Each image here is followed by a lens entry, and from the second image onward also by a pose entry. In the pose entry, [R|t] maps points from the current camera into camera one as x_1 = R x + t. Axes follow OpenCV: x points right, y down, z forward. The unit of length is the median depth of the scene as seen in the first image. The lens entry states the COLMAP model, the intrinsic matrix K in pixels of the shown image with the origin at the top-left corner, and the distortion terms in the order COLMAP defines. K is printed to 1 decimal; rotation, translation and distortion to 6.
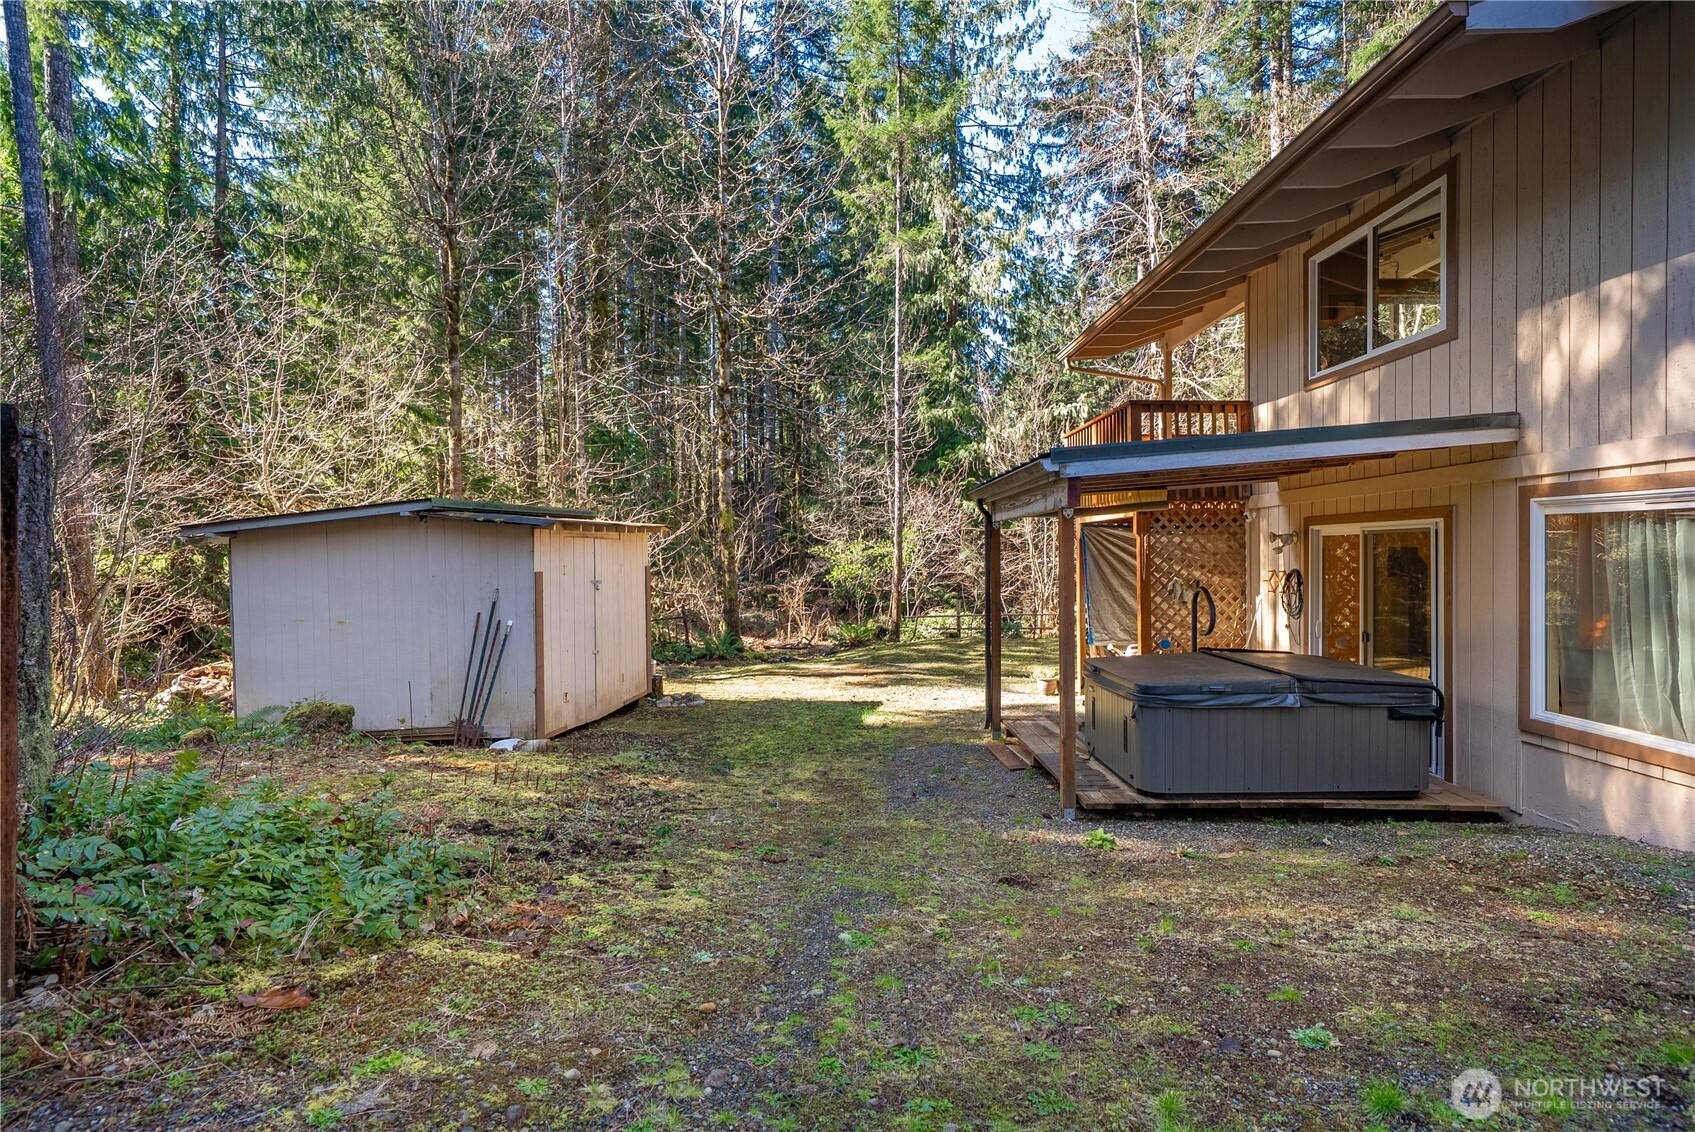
lens RADIAL K [[783.2, 0, 847.7], [0, 783.2, 558.4], [0, 0, 1]] dist [-0.000867, -0.000032]
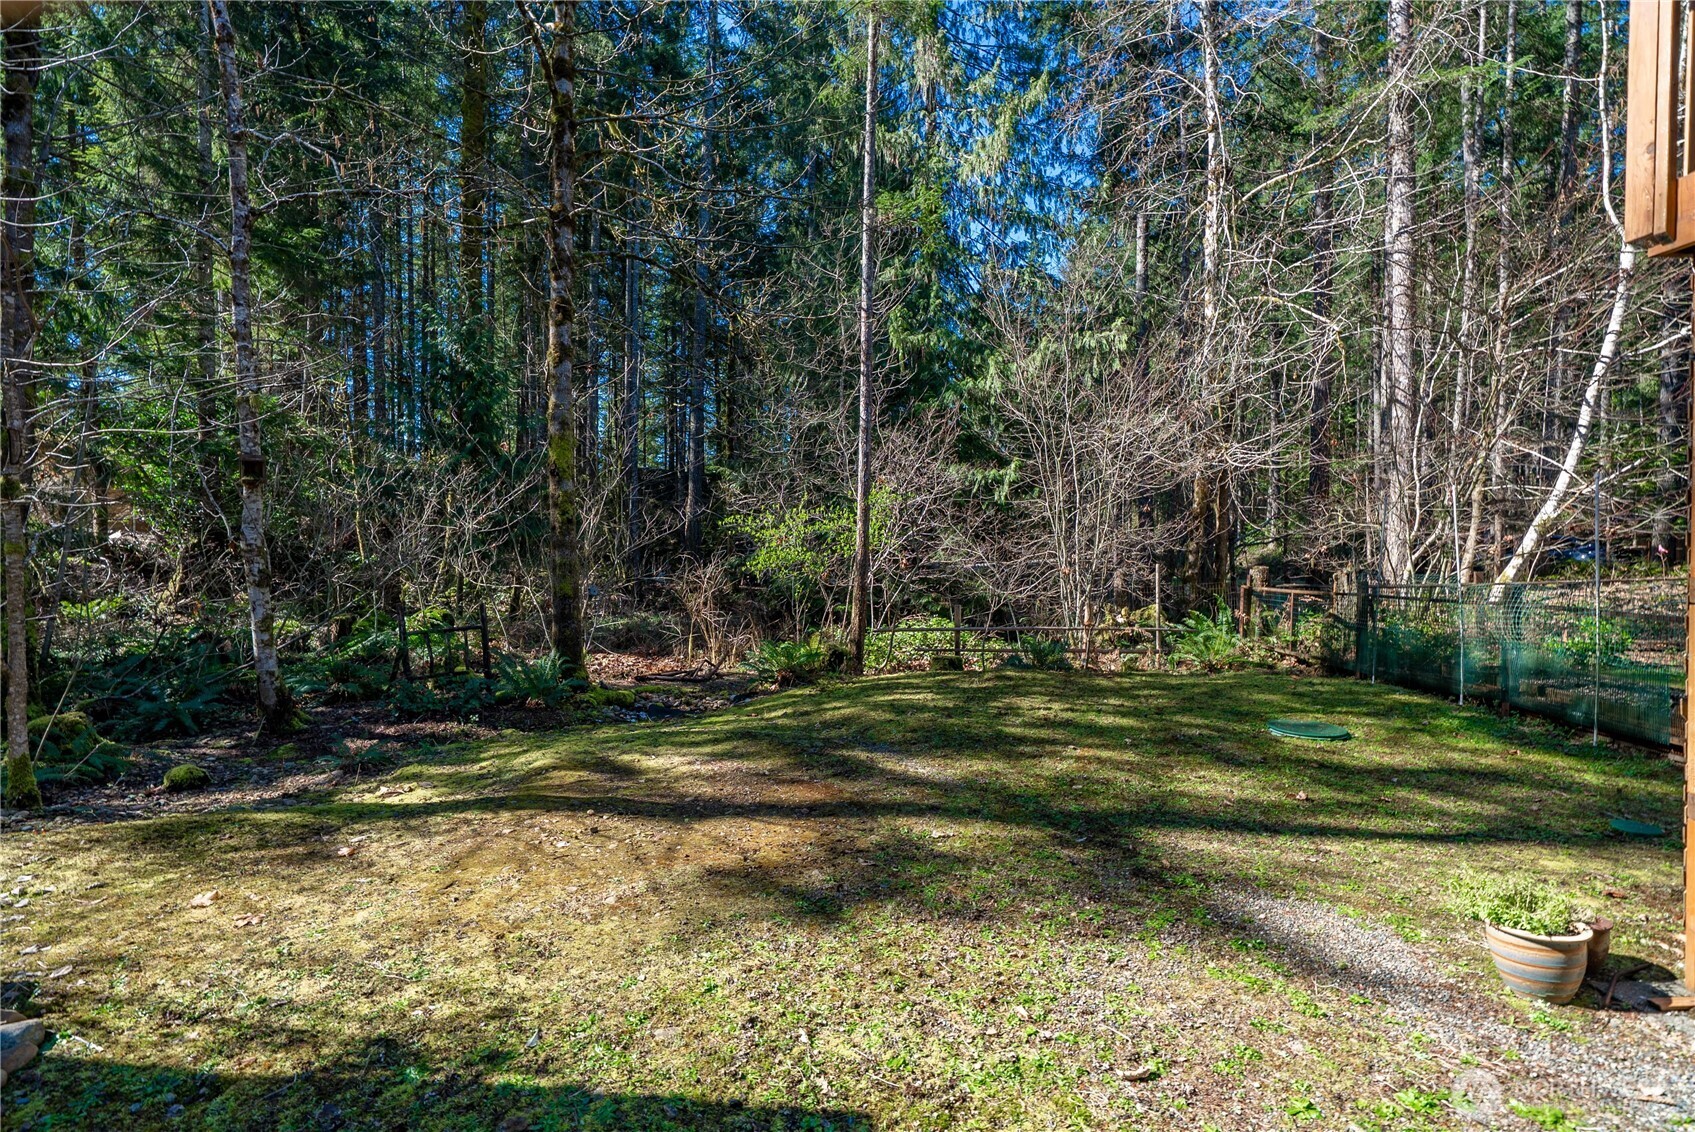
lens RADIAL K [[733.1, 0, 851.1], [0, 733.1, 565.7], [0, 0, 1]] dist [-0.000136, -0.000013]
pose [[0.996550, 0.019542, 0.080666, 0.008201], [-0.019801, 0.999801, 0.002401, 0.020626], [-0.080603, -0.003990, 0.996738, 0.384775]]
